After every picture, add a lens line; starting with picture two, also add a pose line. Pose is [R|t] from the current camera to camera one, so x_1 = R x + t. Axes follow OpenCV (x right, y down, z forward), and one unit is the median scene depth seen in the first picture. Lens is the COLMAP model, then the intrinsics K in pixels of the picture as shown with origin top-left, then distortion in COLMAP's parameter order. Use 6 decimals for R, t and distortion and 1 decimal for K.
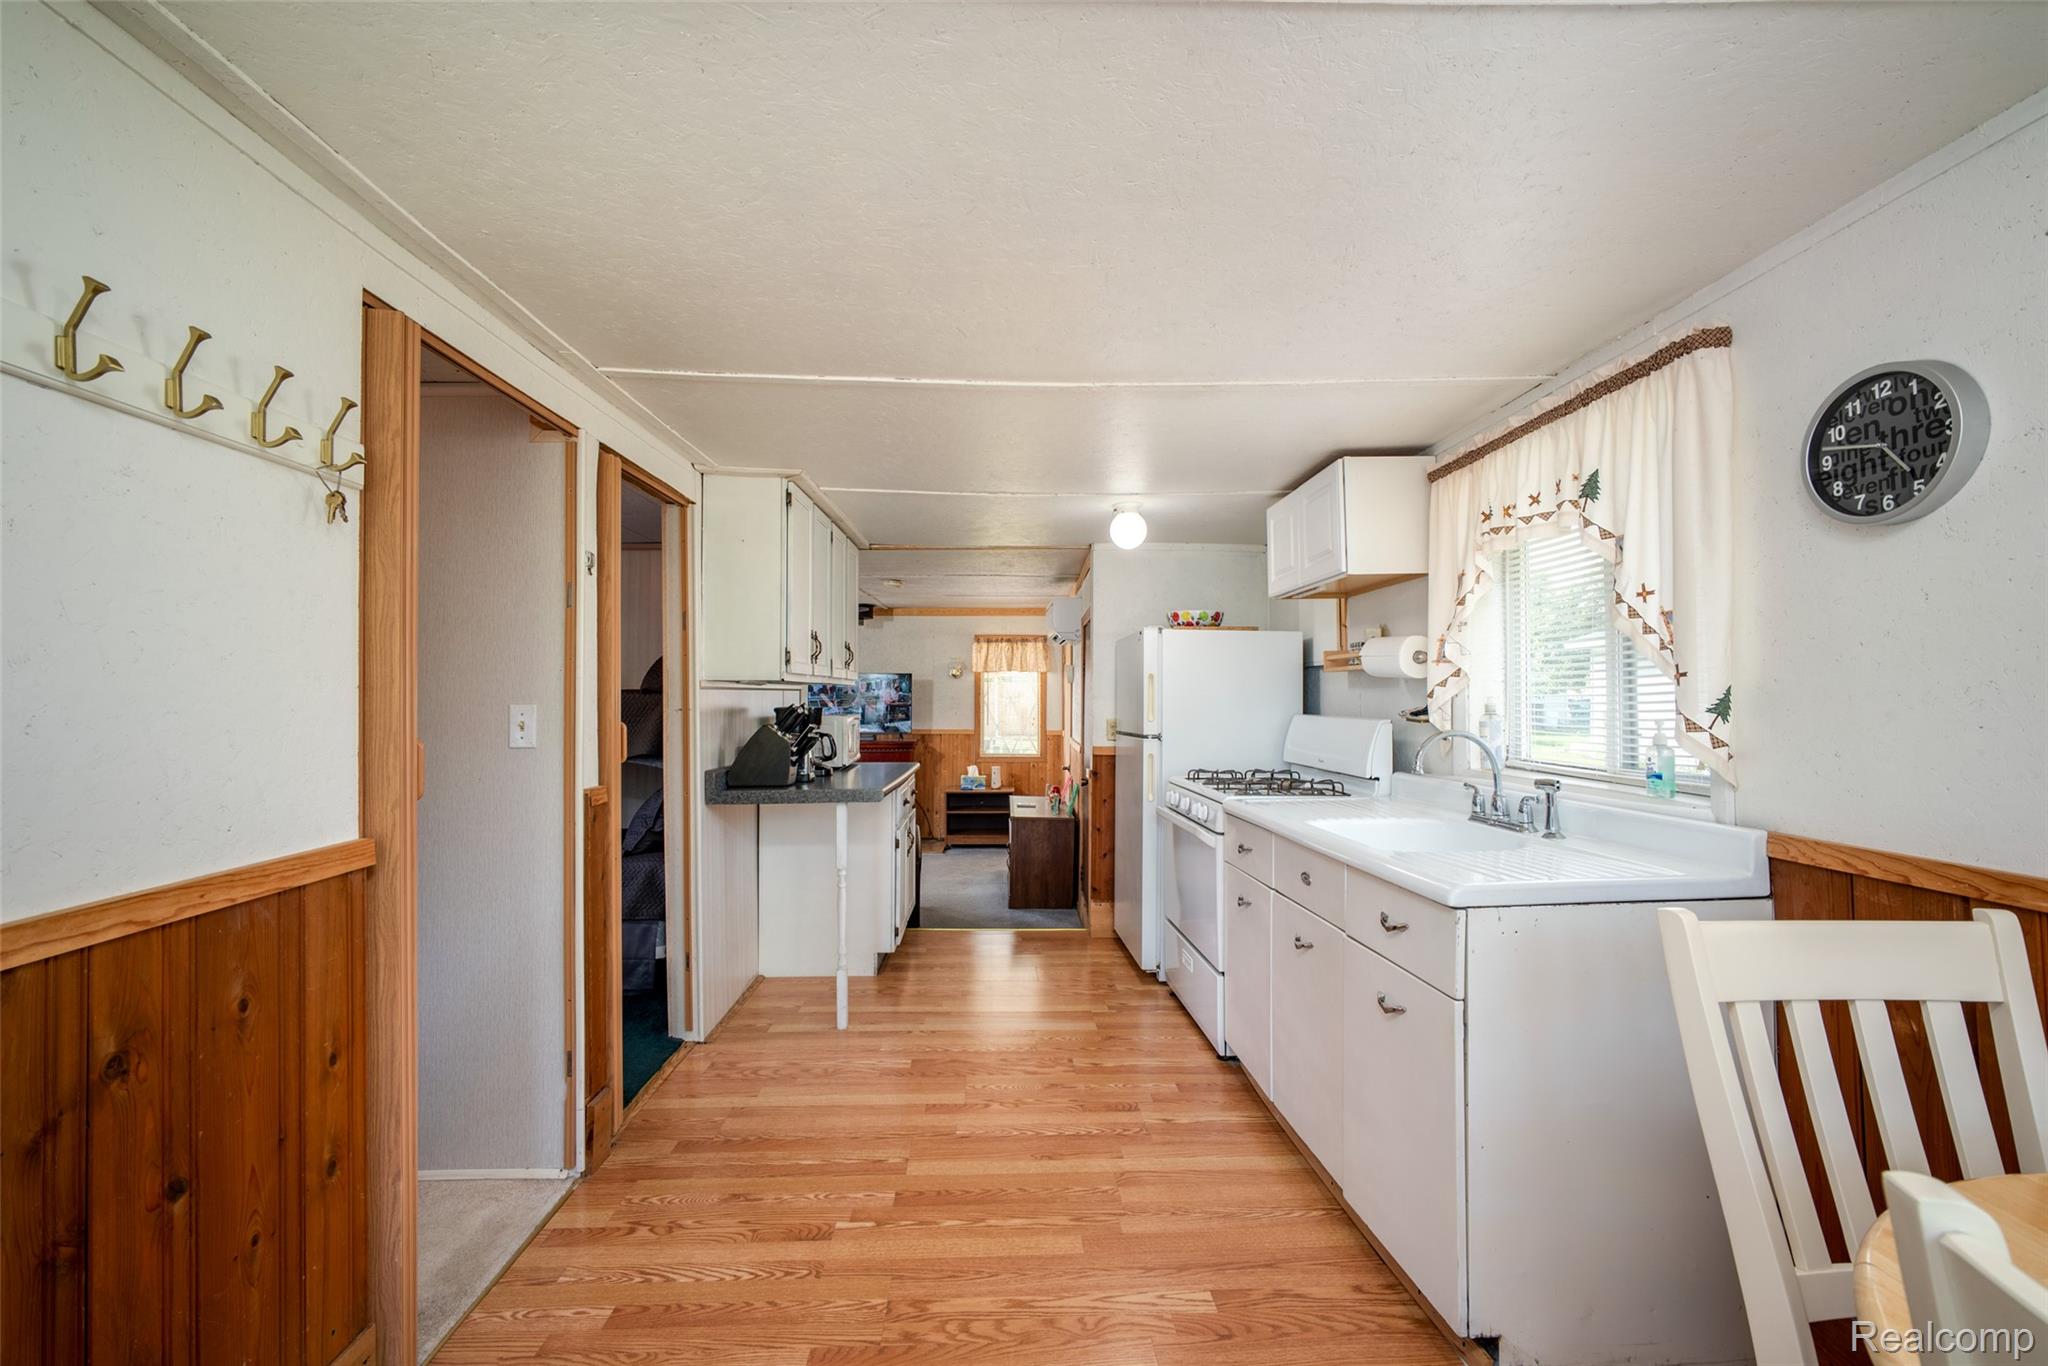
lens RADIAL K [[810.3, 0, 1024.0], [0, 810.3, 683.0], [0, 0, 1]] dist [-0.000550, 0.000045]
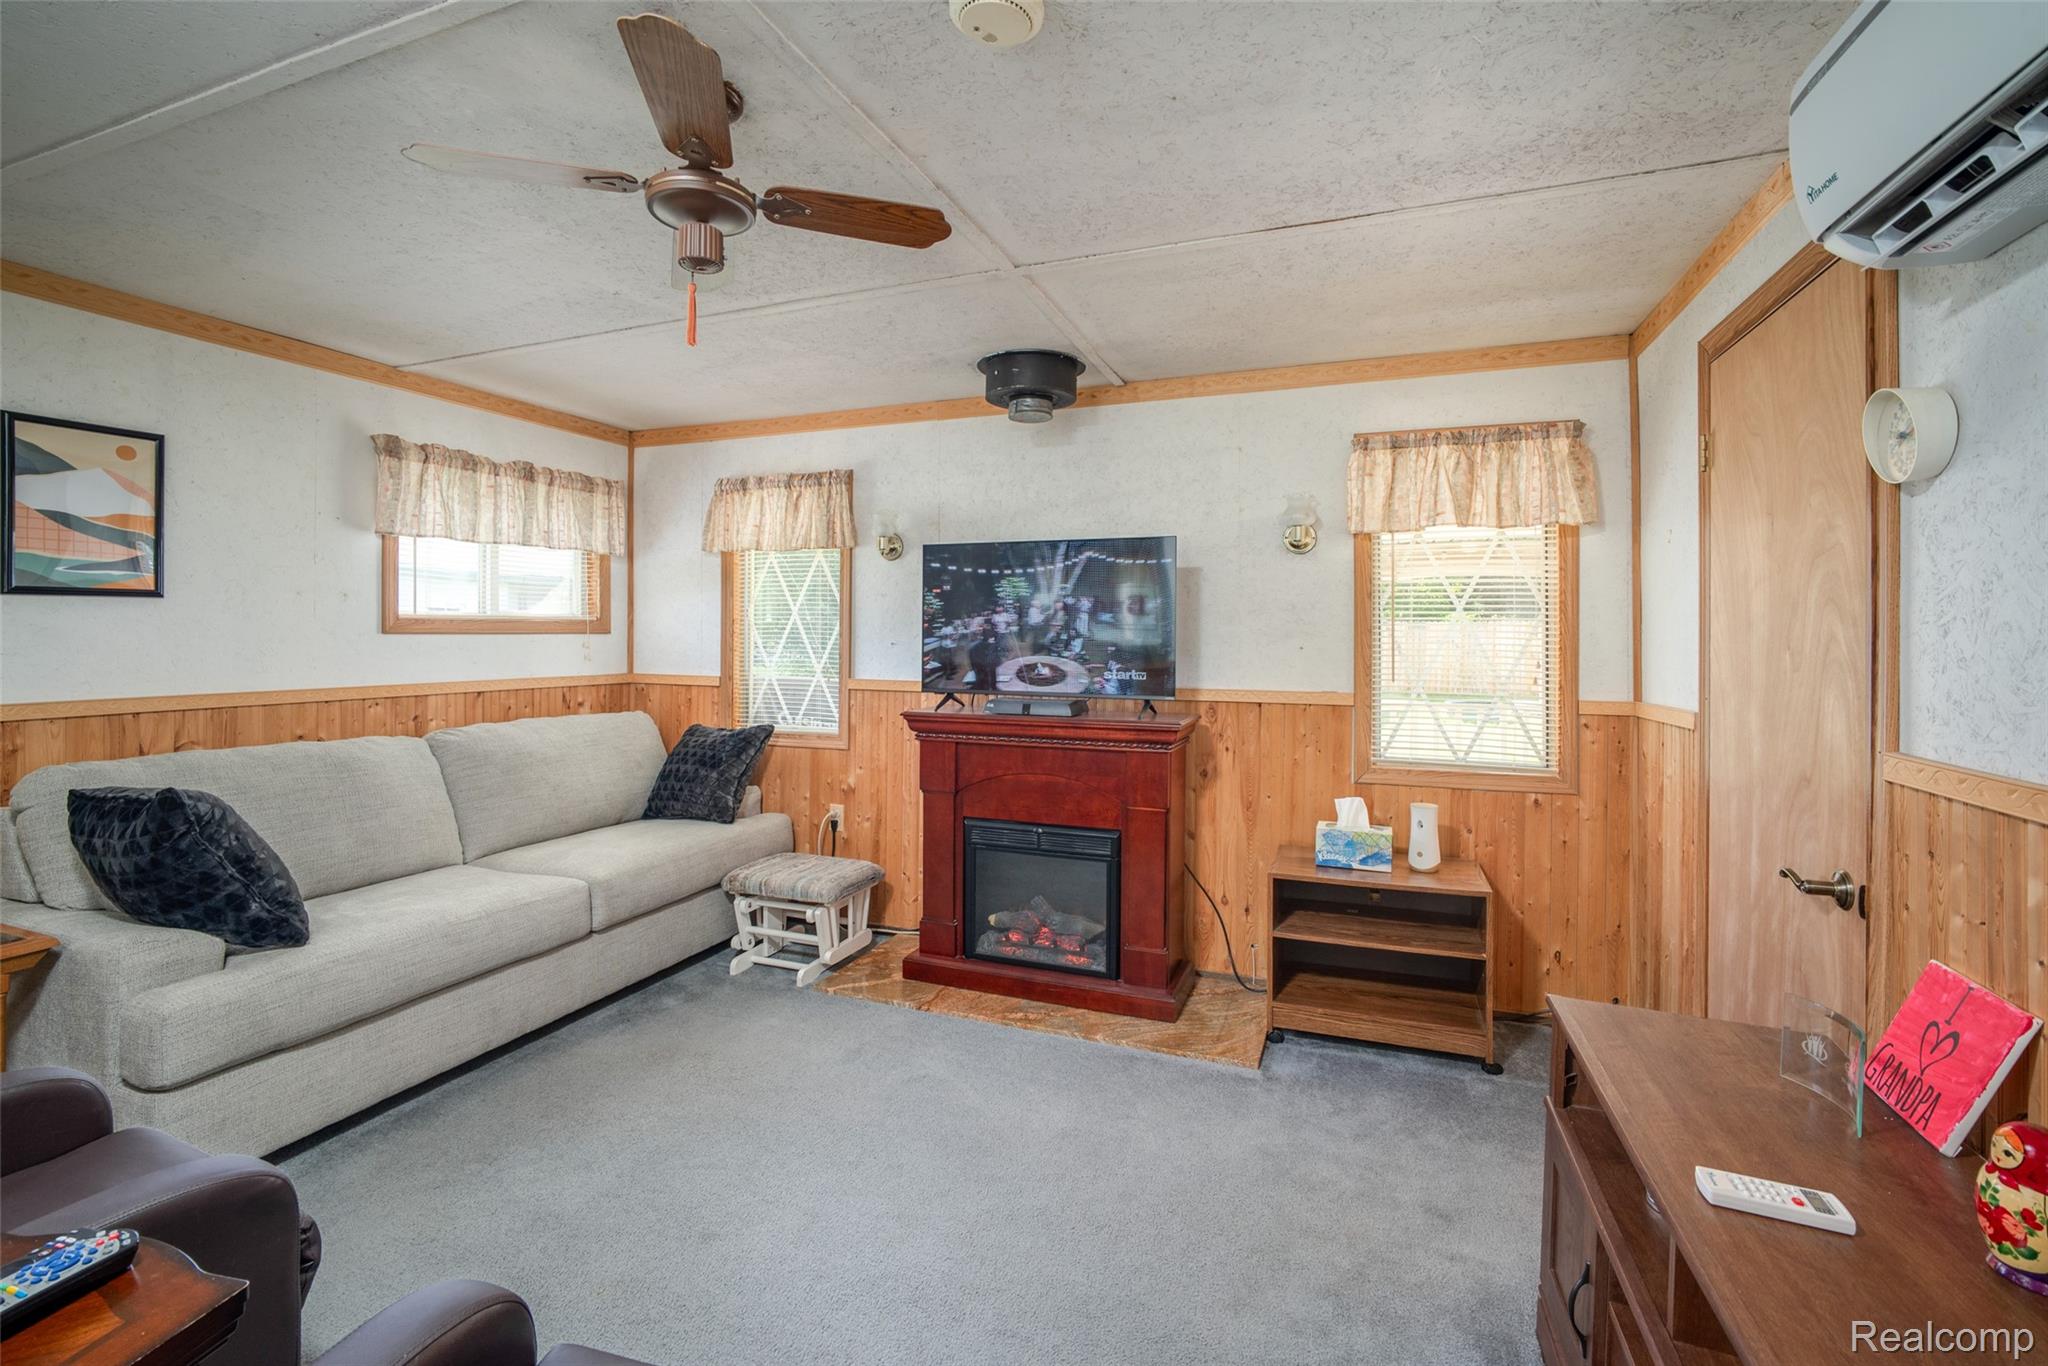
lens RADIAL K [[886.4, 0, 1030.0], [0, 886.4, 639.2], [0, 0, 1]] dist [-0.030611, 0.012507]
pose [[0.922727, 0.000487, -0.385455, -0.117488], [0.003896, 0.999936, 0.010590, 0.077757], [0.385436, -0.011274, 0.922666, 1.578966]]
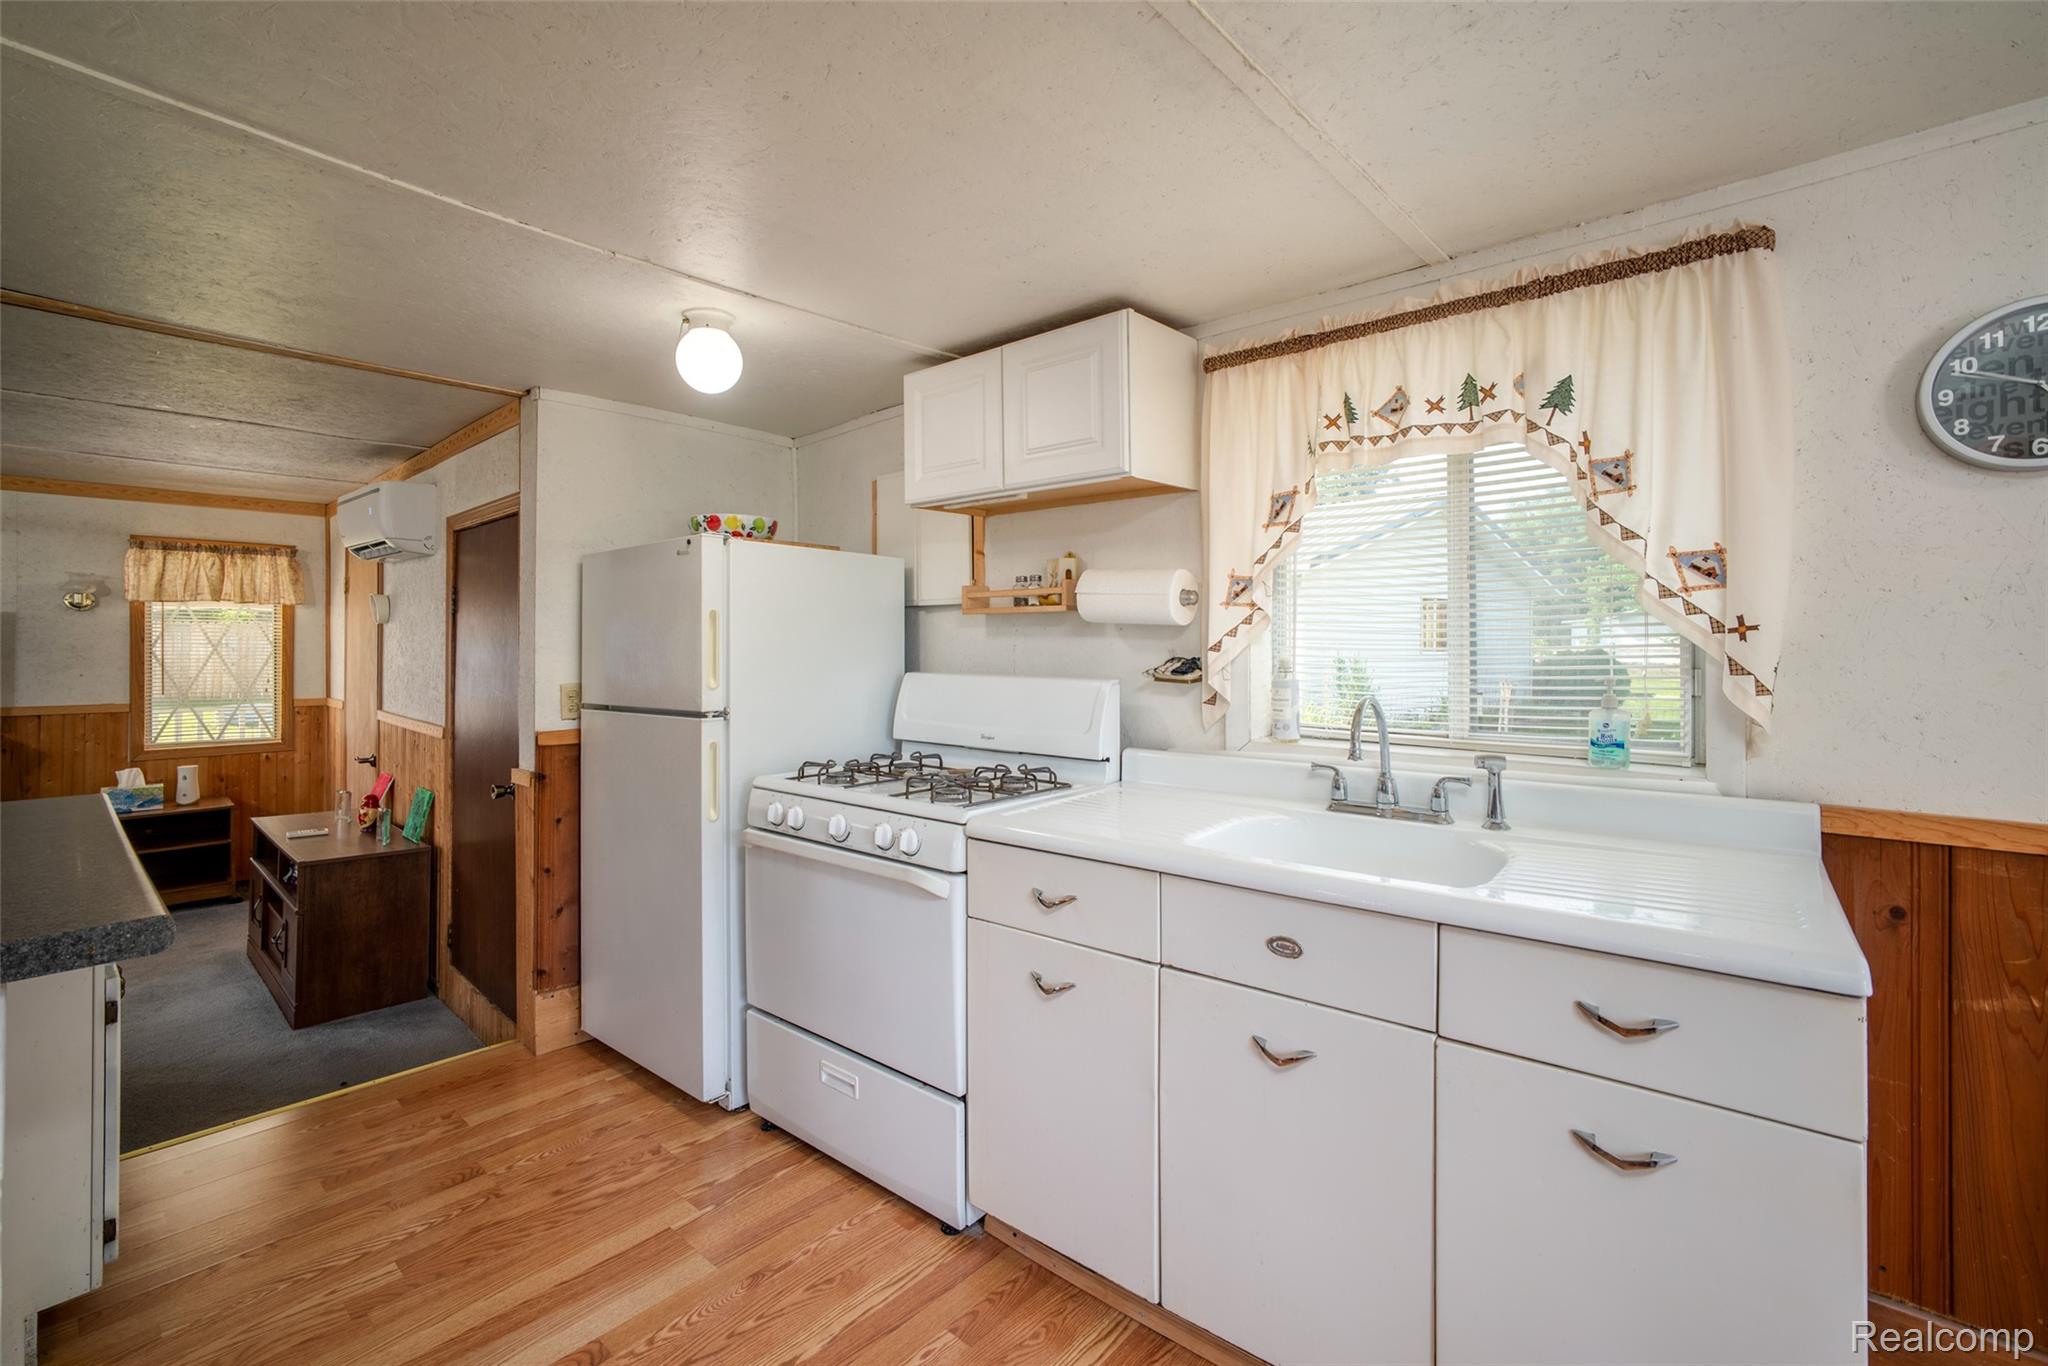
lens RADIAL K [[886.4, 0, 1030.0], [0, 886.4, 639.2], [0, 0, 1]] dist [-0.030611, 0.012507]
pose [[0.700917, 0.002133, 0.713239, -0.148710], [-0.011849, 0.999892, 0.008654, 0.001192], [-0.713144, -0.014518, 0.700867, 0.367959]]
